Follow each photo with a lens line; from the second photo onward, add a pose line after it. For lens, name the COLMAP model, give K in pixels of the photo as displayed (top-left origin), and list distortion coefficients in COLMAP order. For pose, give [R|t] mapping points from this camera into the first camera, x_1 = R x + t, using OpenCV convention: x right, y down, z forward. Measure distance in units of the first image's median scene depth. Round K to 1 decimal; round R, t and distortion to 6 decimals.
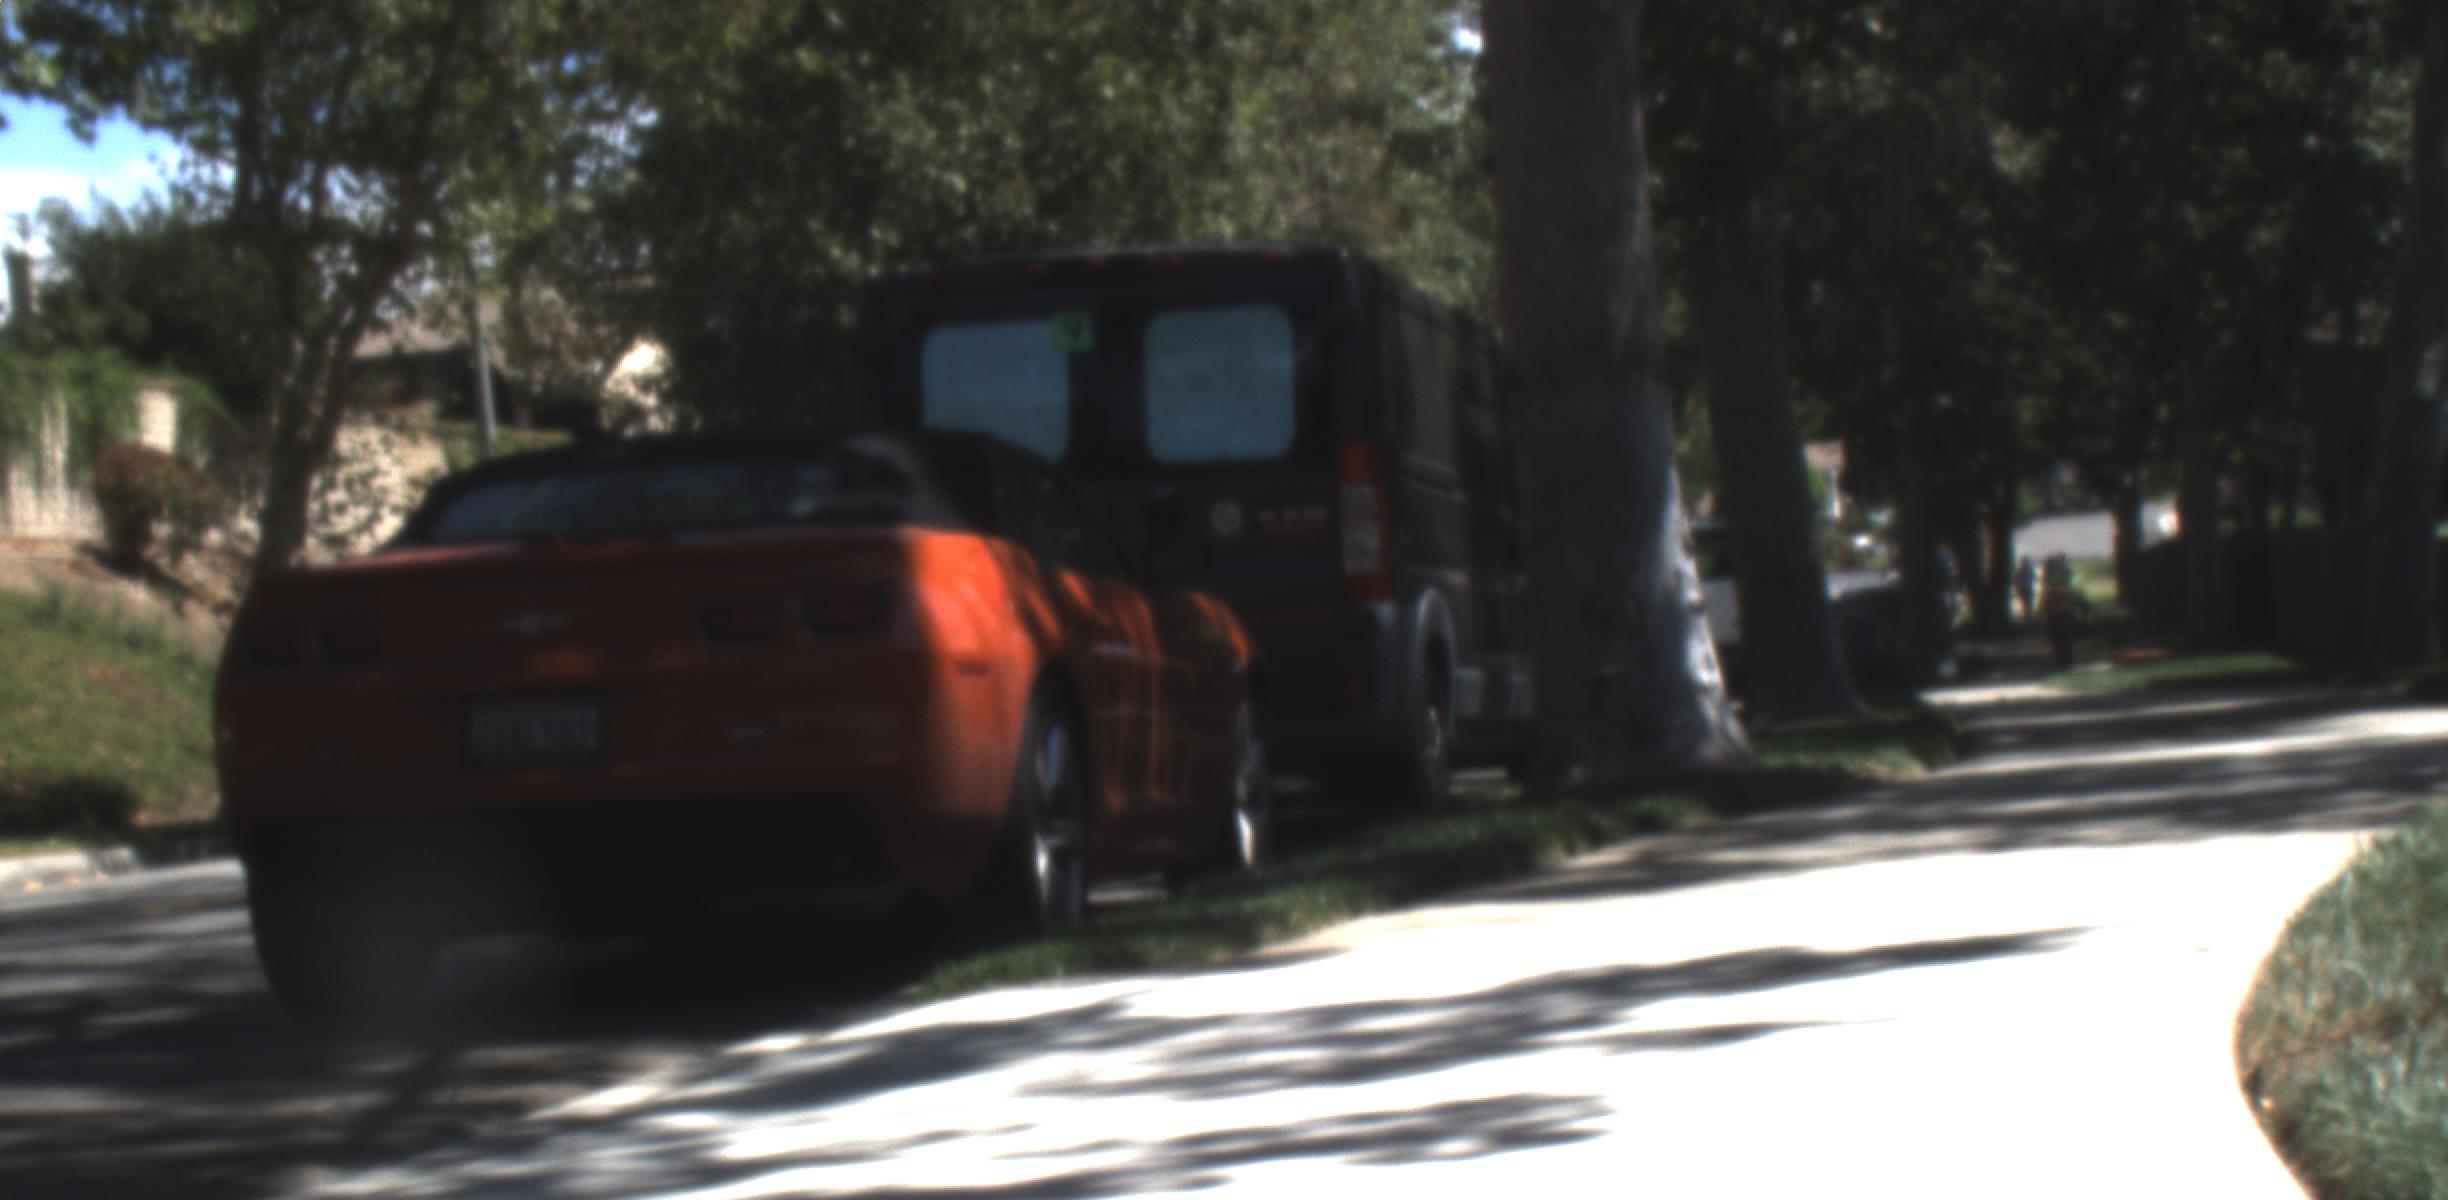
lens RADIAL K [[4680.6, 0, 1291.9], [0, 4680.6, 1021.8], [0, 0, 1]] dist [-0.178753, 0.722537]
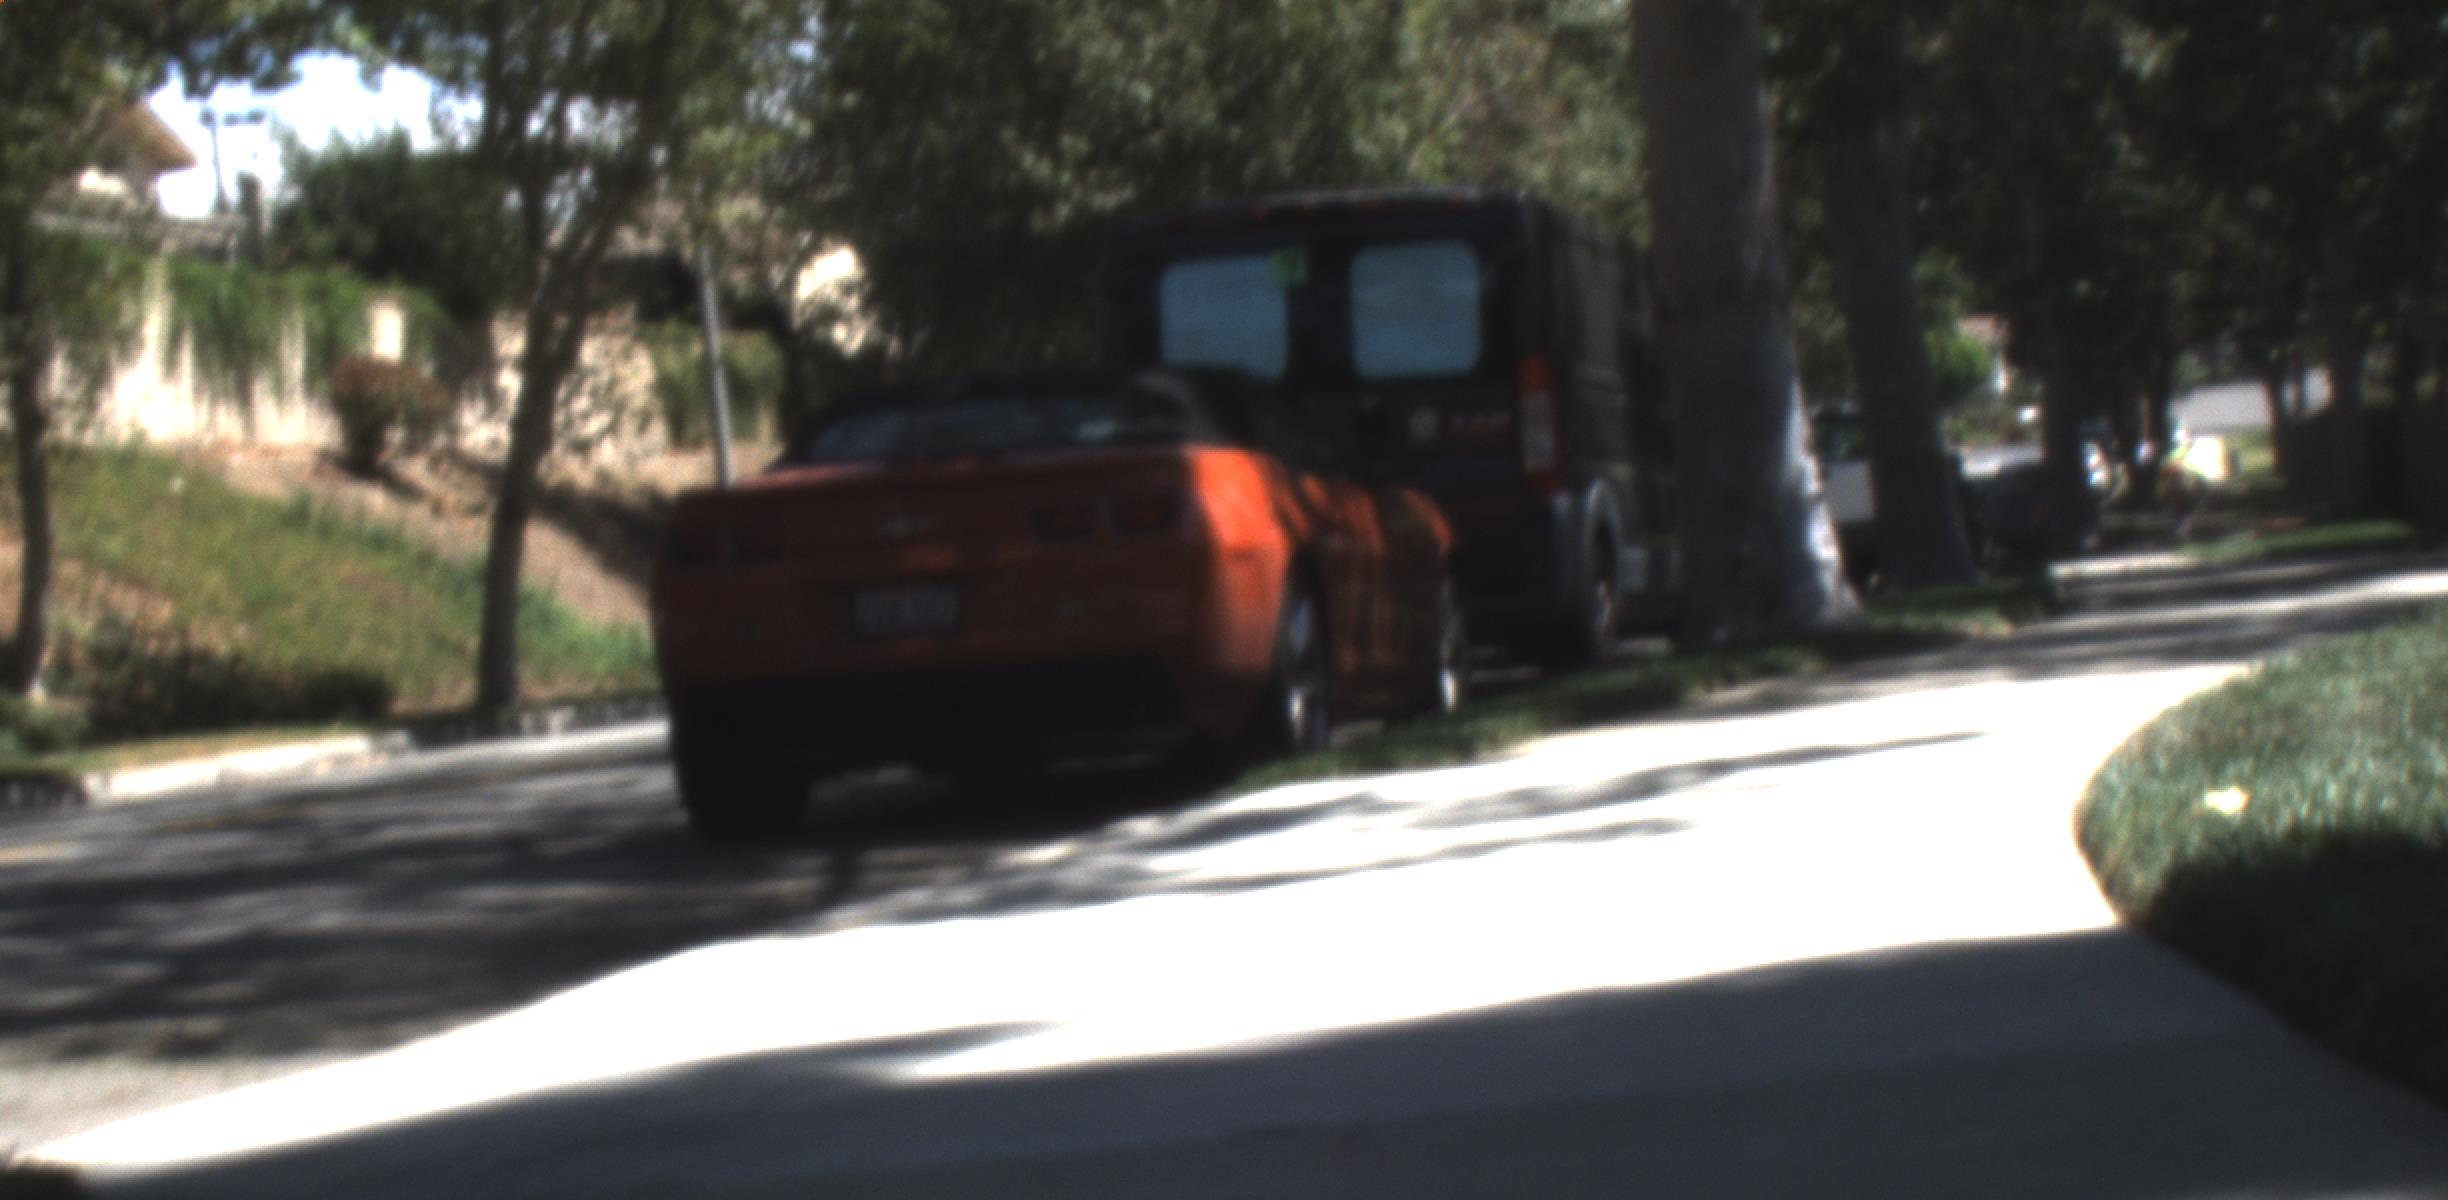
lens RADIAL K [[4680.6, 0, 1291.9], [0, 4680.6, 1021.8], [0, 0, 1]] dist [-0.178753, 0.722537]
pose [[0.999208, -0.012971, -0.037627, -0.001500], [0.013914, 0.999593, 0.024903, 0.003849], [0.037288, -0.025407, 0.998982, -0.053798]]
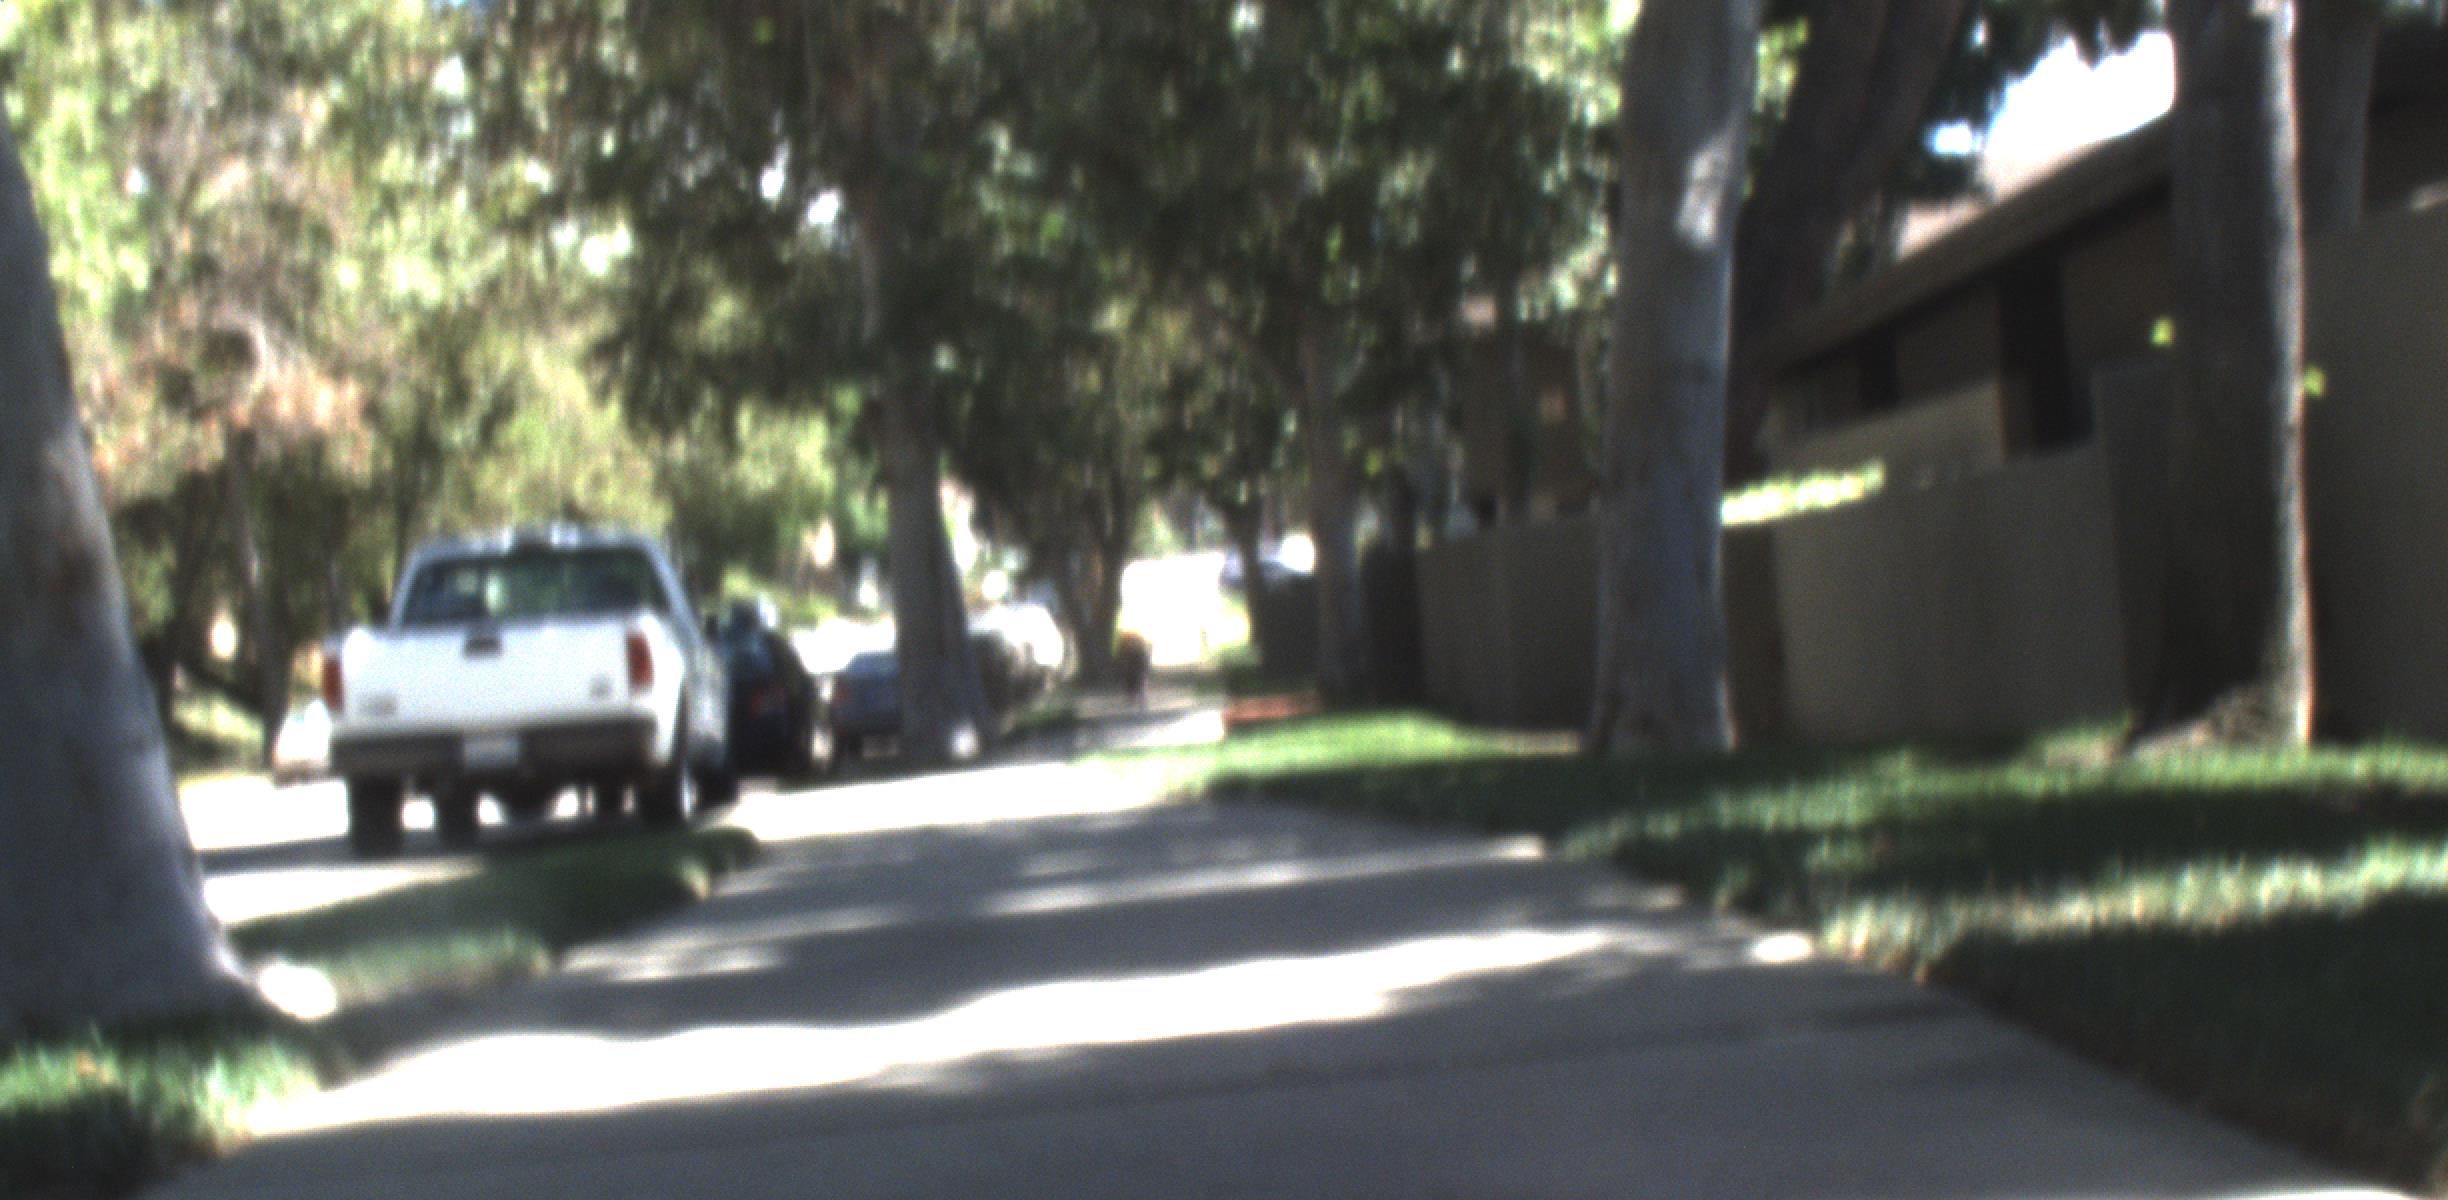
lens RADIAL K [[4680.6, 0, 1291.9], [0, 4680.6, 1021.8], [0, 0, 1]] dist [-0.178753, 0.722537]
pose [[0.983921, -0.027303, 0.176506, 0.055814], [0.029175, 0.999542, -0.008019, -0.023556], [-0.176206, 0.013040, 0.984267, 0.263609]]
